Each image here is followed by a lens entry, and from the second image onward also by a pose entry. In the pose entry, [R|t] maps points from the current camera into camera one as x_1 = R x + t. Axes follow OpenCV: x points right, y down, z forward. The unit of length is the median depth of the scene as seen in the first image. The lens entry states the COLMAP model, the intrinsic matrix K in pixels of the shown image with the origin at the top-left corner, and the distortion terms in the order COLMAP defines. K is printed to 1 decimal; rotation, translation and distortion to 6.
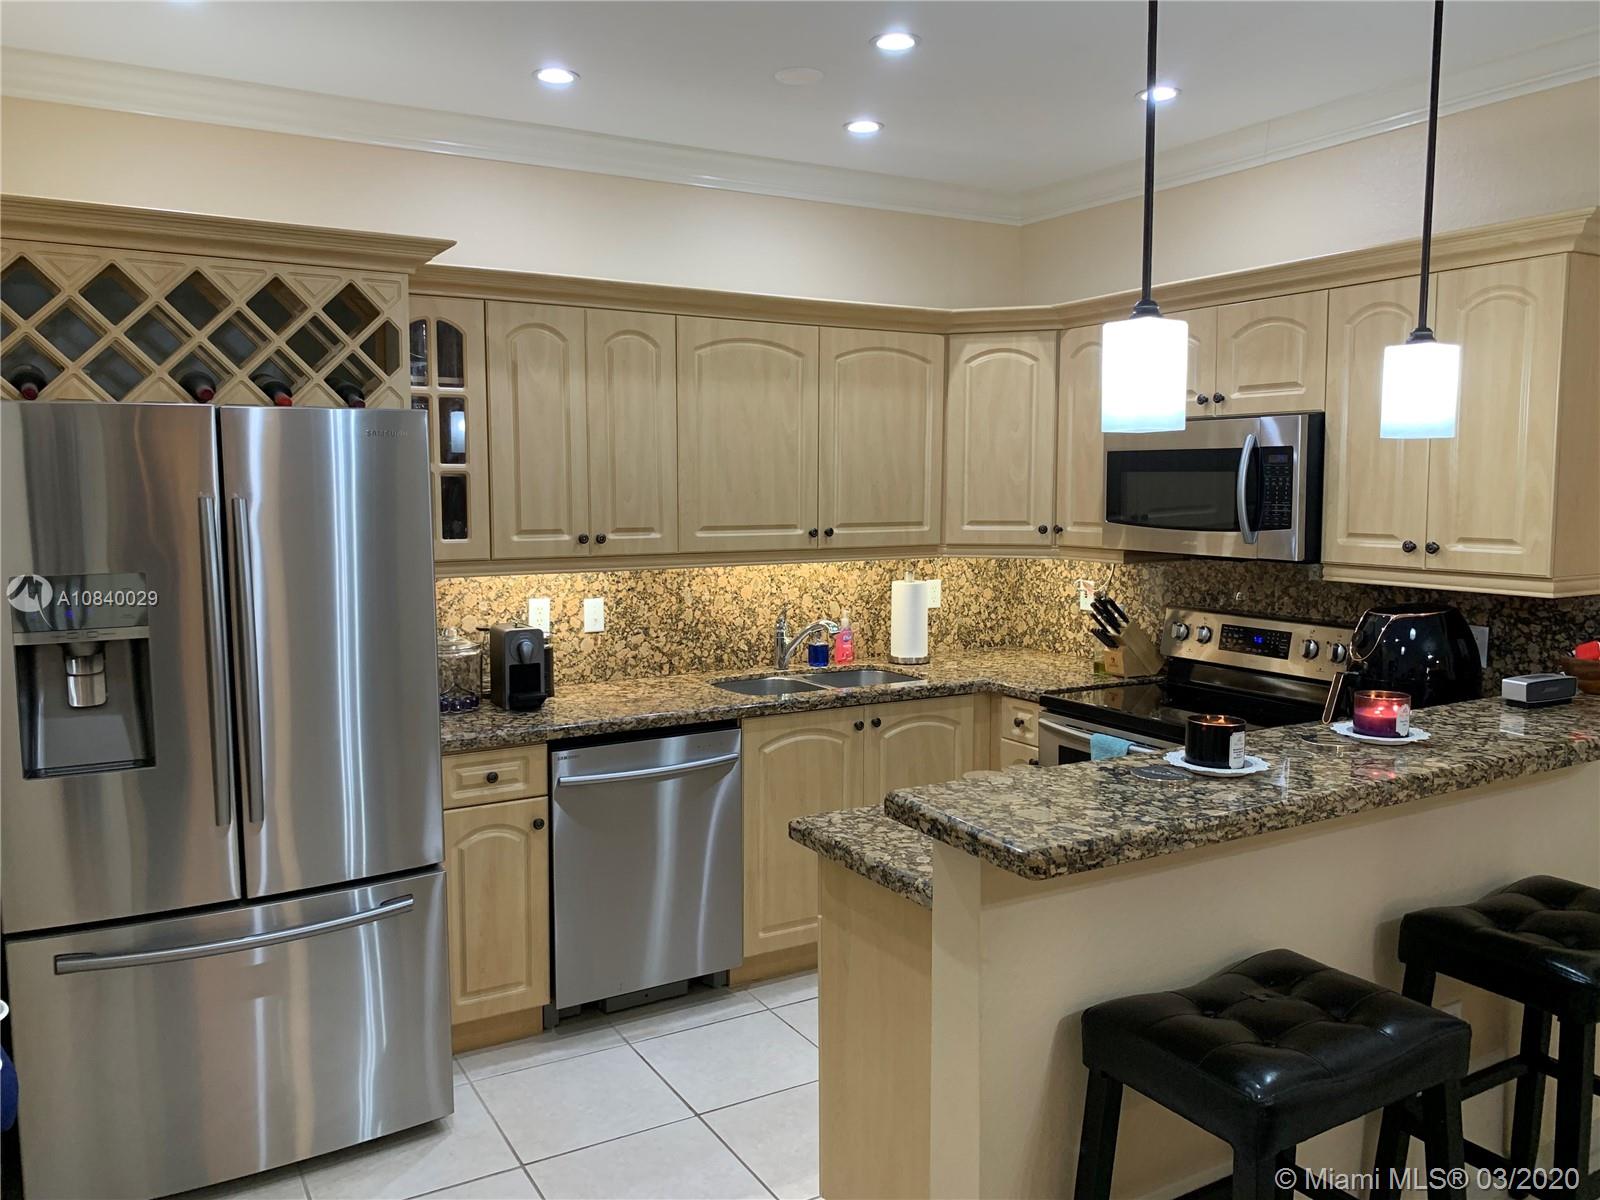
lens RADIAL K [[1229.8, 0, 793.4], [0, 1229.8, 601.7], [0, 0, 1]] dist [0.092551, -0.185954]
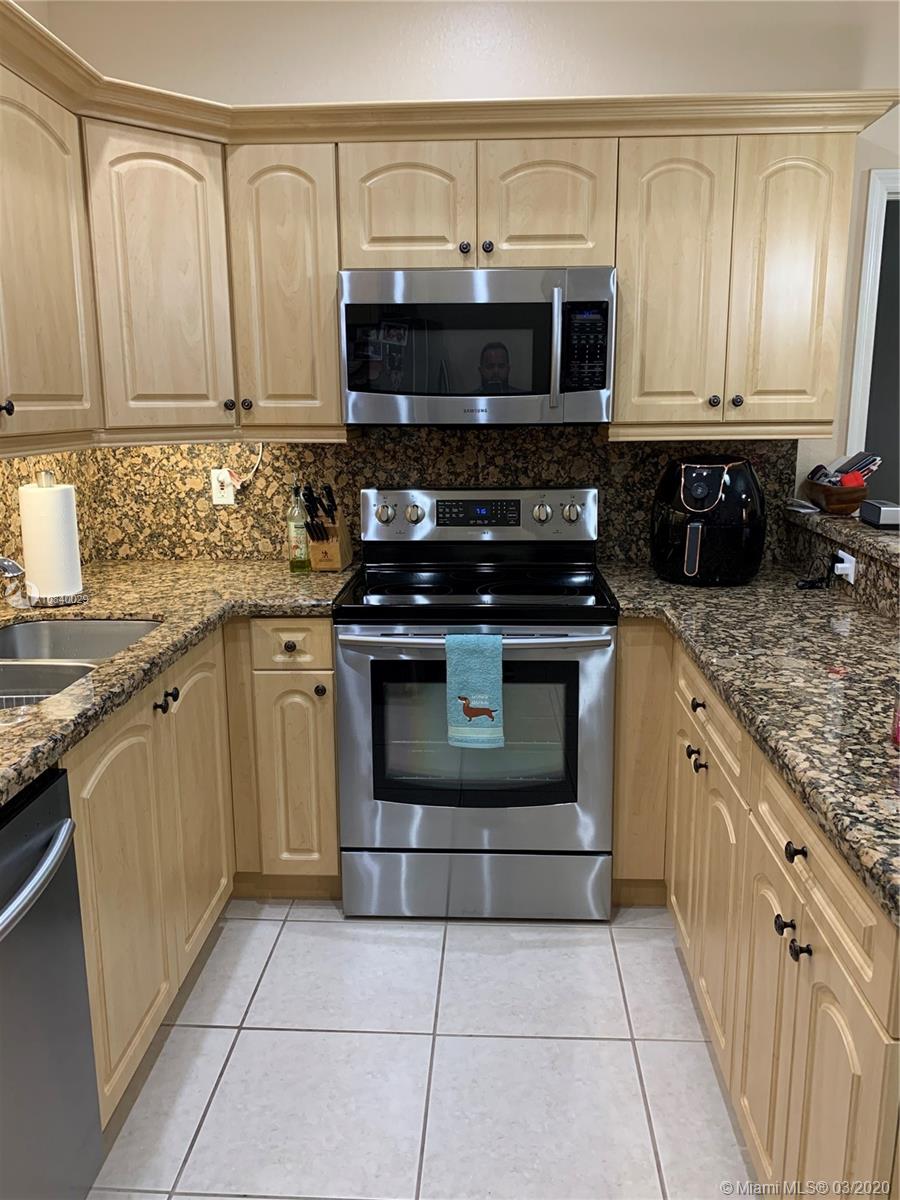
lens RADIAL K [[922.4, 0, 453.6], [0, 922.4, 592.4], [0, 0, 1]] dist [0.092551, -0.185954]
pose [[0.536224, -0.174375, 0.825867, -0.261541], [0.089520, 0.984659, 0.149779, -0.018066], [-0.839315, -0.006383, 0.543608, 0.606819]]
